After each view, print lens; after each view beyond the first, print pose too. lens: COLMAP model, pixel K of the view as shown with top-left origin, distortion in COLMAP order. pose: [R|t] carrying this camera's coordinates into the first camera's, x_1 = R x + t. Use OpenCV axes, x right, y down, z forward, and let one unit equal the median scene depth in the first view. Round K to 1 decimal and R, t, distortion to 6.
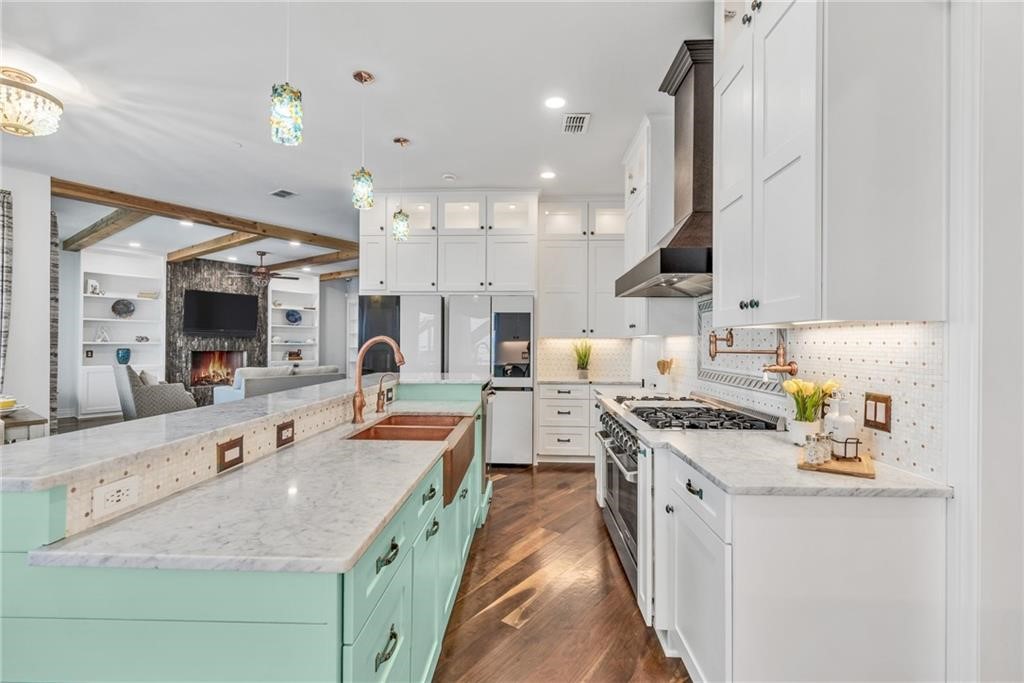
lens RADIAL K [[447.1, 0, 505.3], [0, 447.1, 341.5], [0, 0, 1]] dist [0.003665, -0.000708]
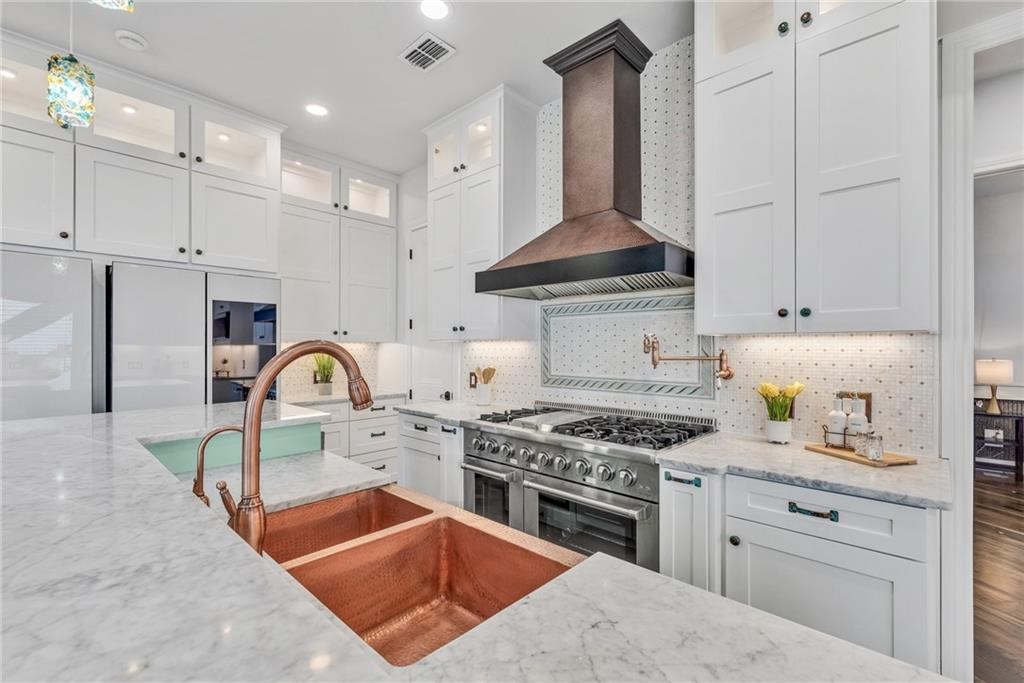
lens RADIAL K [[447.1, 0, 510.3], [0, 447.1, 341.5], [0, 0, 1]] dist [0.003665, -0.000708]
pose [[0.649556, 0.002824, 0.760309, -0.424299], [0.000838, 0.999990, -0.004430, -0.009484], [-0.760314, 0.003515, 0.649547, 0.552907]]
